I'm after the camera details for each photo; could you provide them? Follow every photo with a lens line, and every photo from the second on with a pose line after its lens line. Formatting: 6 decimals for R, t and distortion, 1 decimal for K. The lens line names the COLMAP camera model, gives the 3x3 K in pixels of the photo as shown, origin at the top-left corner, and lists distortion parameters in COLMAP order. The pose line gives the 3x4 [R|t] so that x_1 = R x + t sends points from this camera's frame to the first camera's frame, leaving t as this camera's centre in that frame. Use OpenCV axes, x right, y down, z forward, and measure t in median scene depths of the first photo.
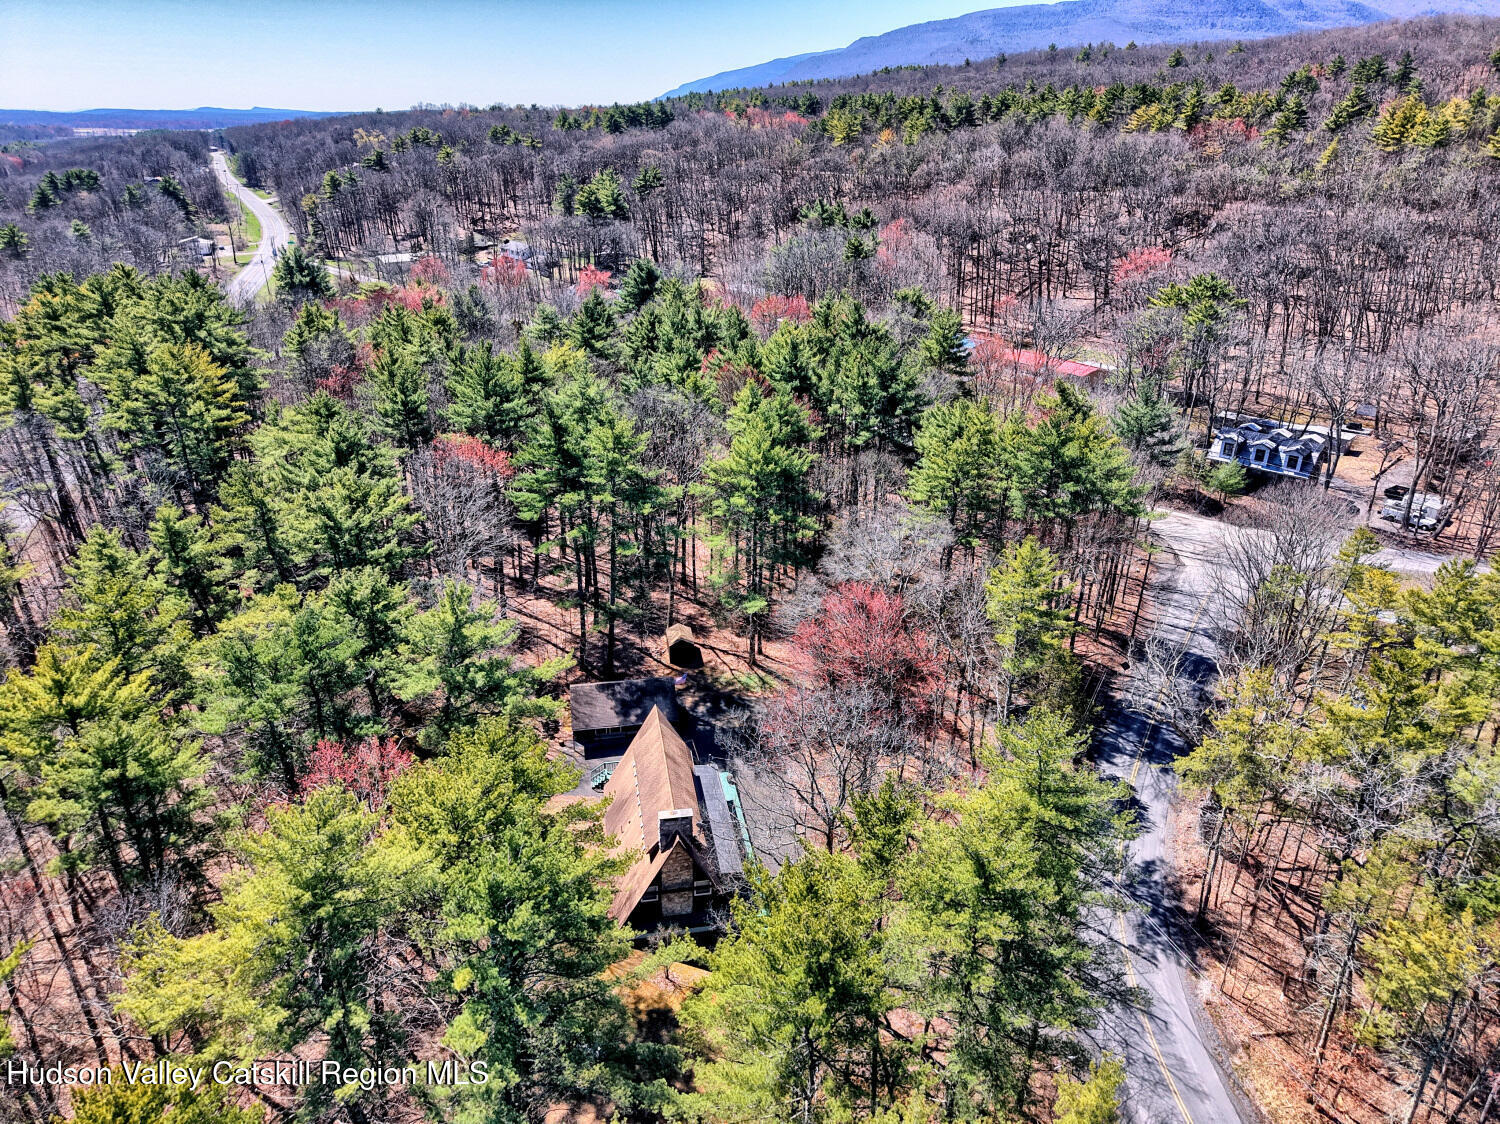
lens RADIAL K [[1012.6, 0, 747.9], [0, 1012.6, 561.6], [0, 0, 1]] dist [0.022092, -0.022458]
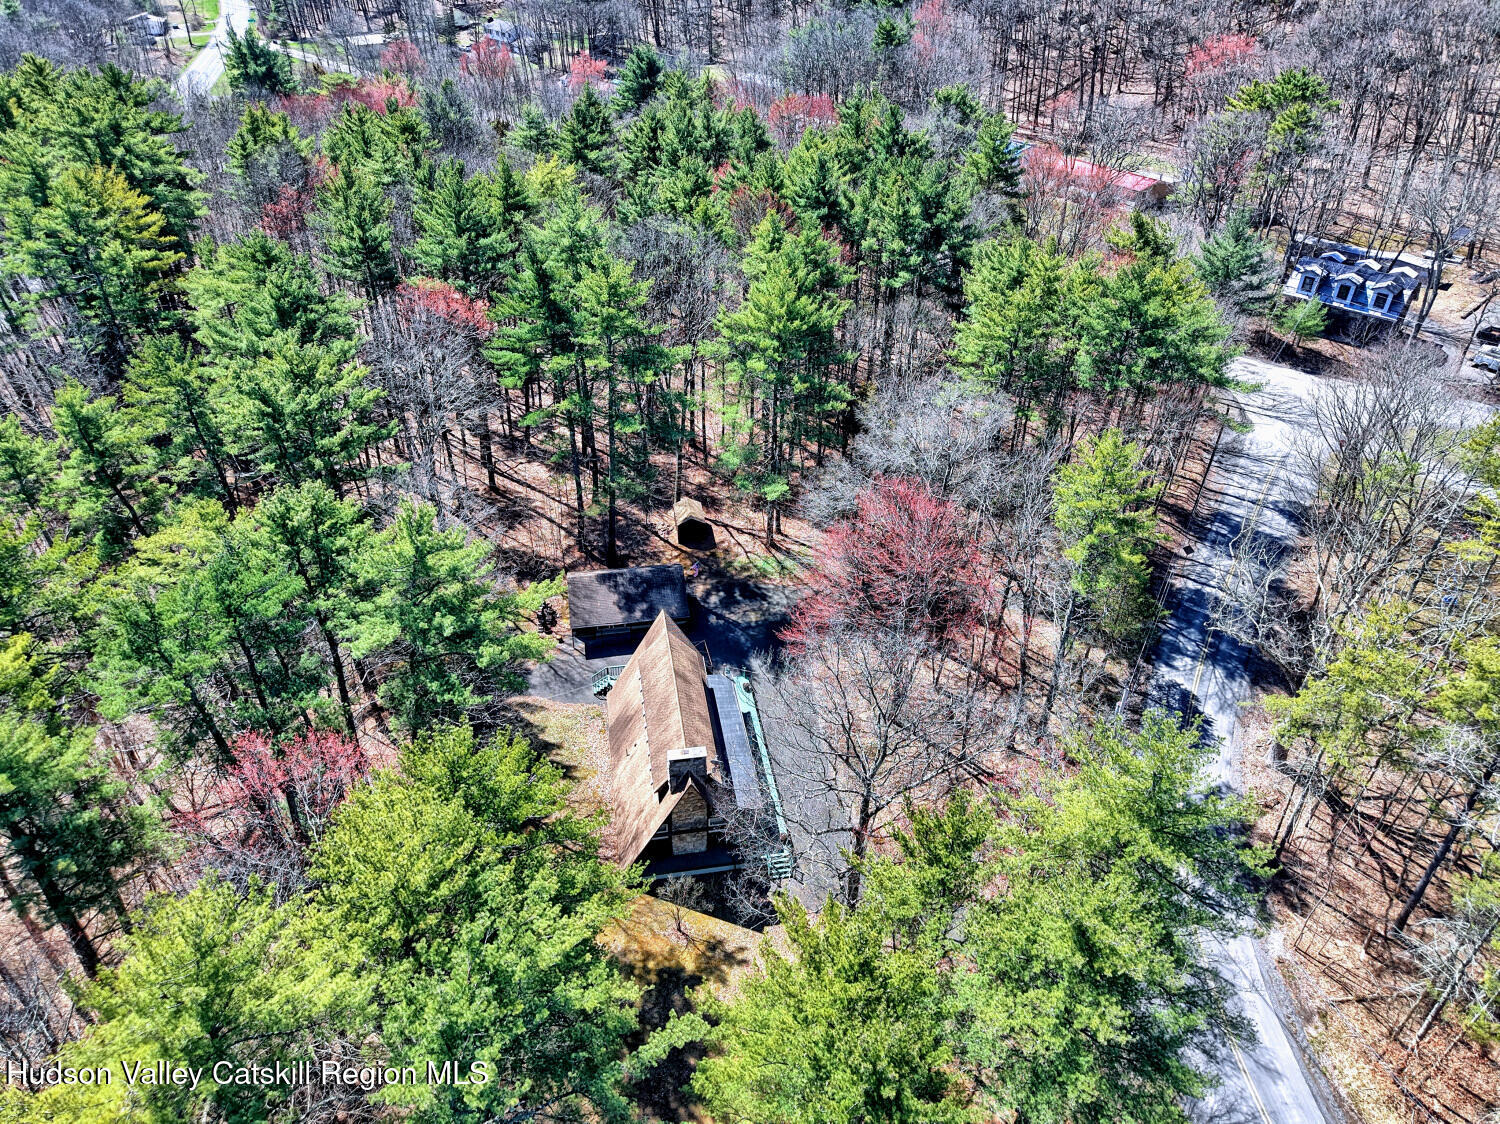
lens RADIAL K [[1012.6, 0, 746.5], [0, 1012.6, 566.3], [0, 0, 1]] dist [0.022092, -0.022458]
pose [[0.999950, 0.006741, -0.007348, -0.010226], [-0.005225, 0.981847, 0.189603, -0.051811], [0.008492, -0.189556, 0.981833, 0.120537]]
